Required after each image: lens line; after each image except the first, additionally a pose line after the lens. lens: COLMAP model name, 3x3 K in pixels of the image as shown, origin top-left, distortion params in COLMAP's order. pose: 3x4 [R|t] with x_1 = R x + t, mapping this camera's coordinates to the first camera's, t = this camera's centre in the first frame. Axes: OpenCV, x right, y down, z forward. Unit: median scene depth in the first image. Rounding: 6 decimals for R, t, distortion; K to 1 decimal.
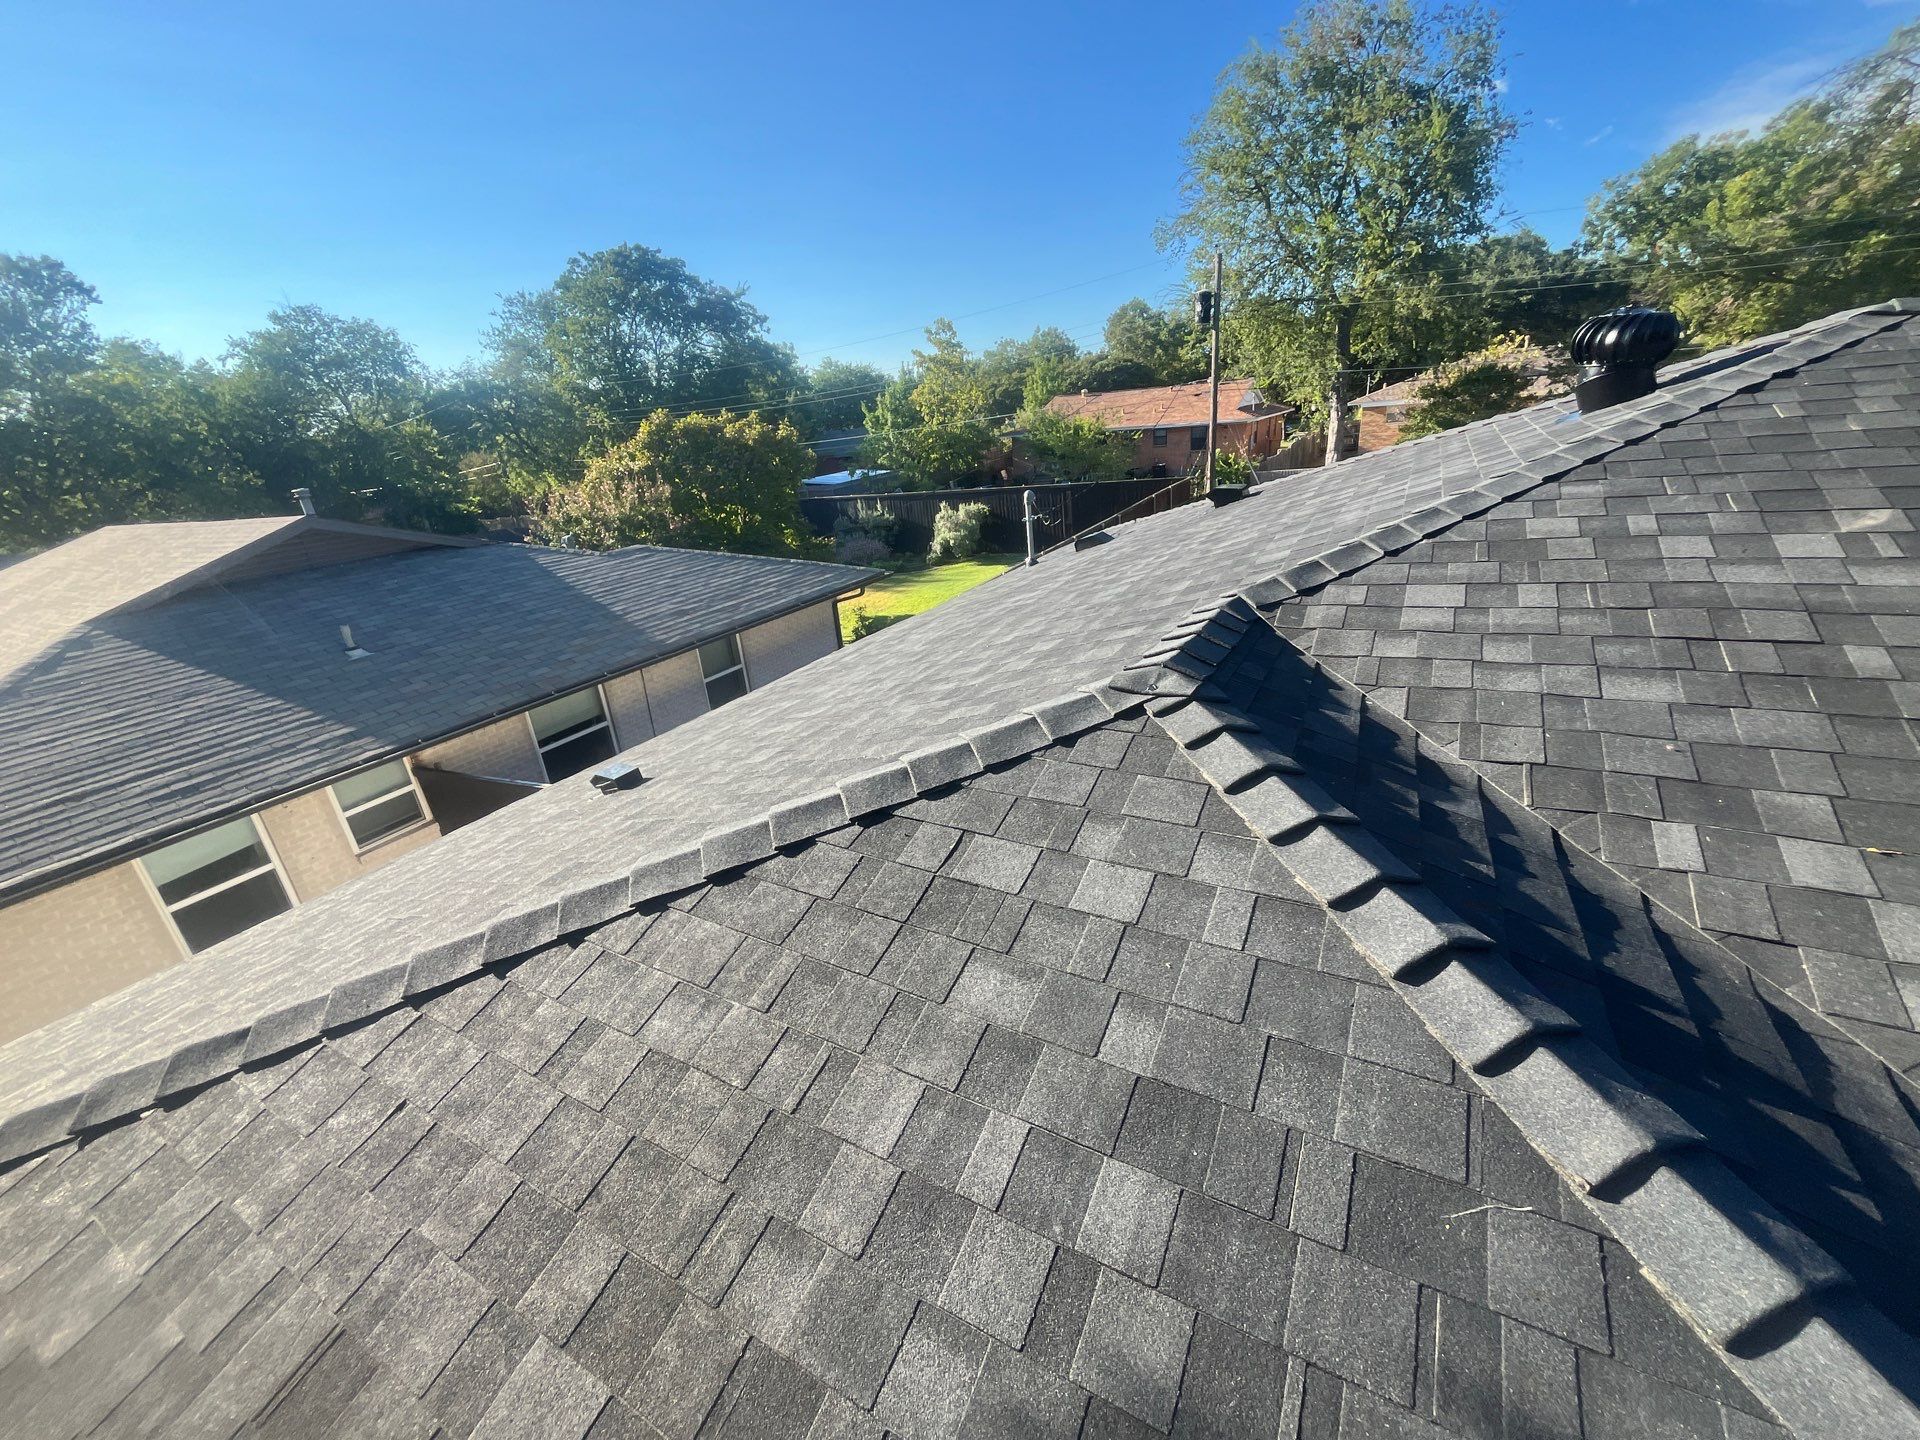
lens RADIAL K [[755.8, 0, 960.0], [0, 755.8, 720.0], [0, 0, 1]] dist [-0.005038, -0.000314]
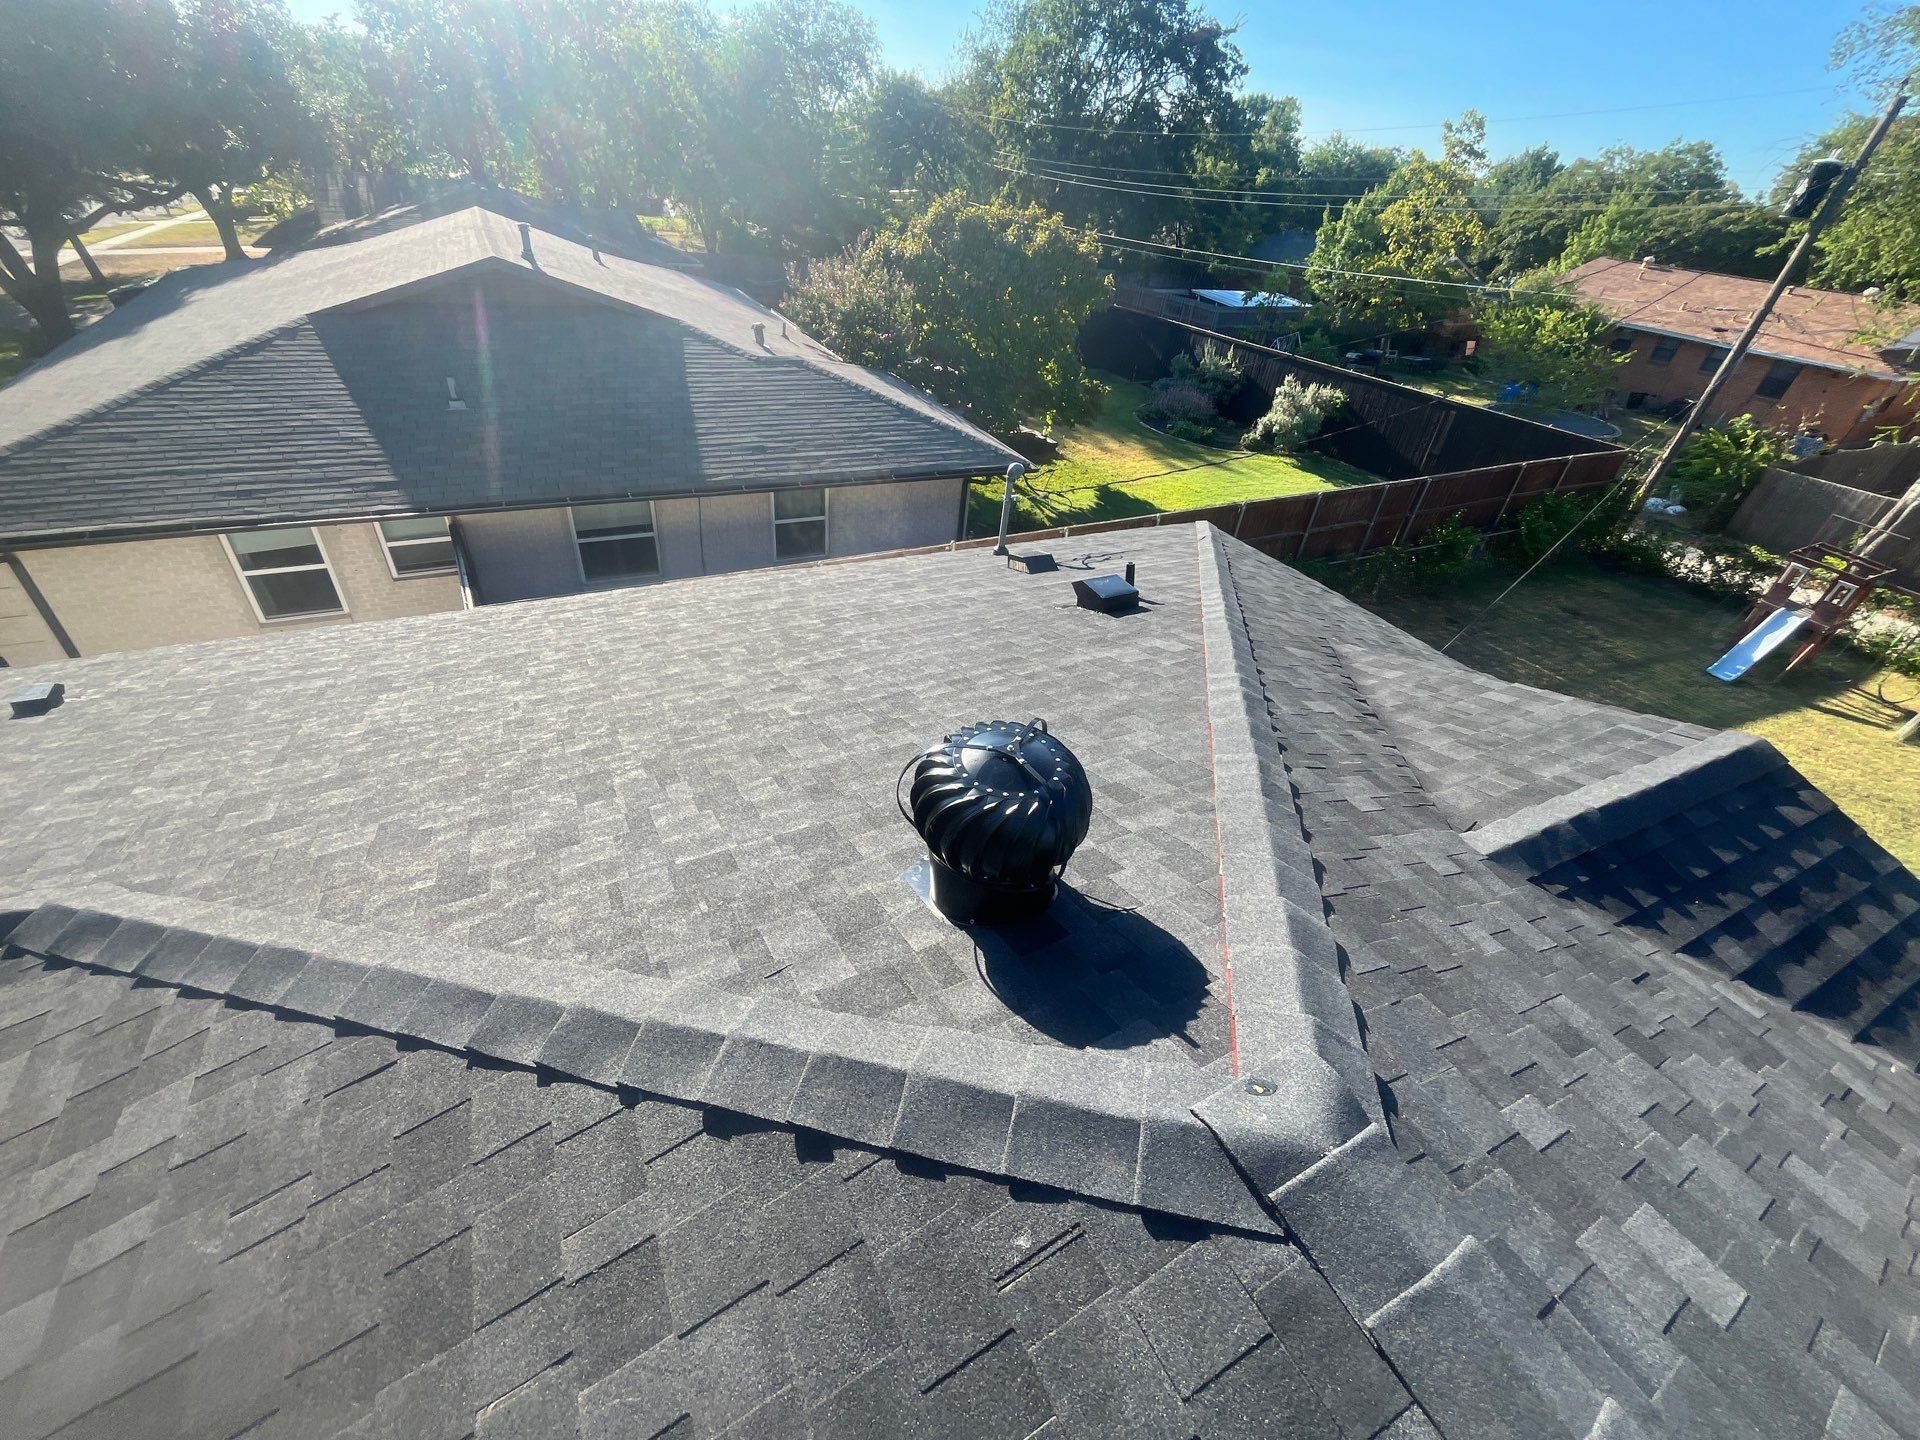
lens RADIAL K [[755.8, 0, 960.0], [0, 755.8, 720.0], [0, 0, 1]] dist [-0.005038, -0.000314]
pose [[0.827866, 0.452951, -0.330869, 0.117950], [-0.358884, 0.881043, 0.308164, -0.082389], [0.431093, -0.136375, 0.891942, 0.070707]]
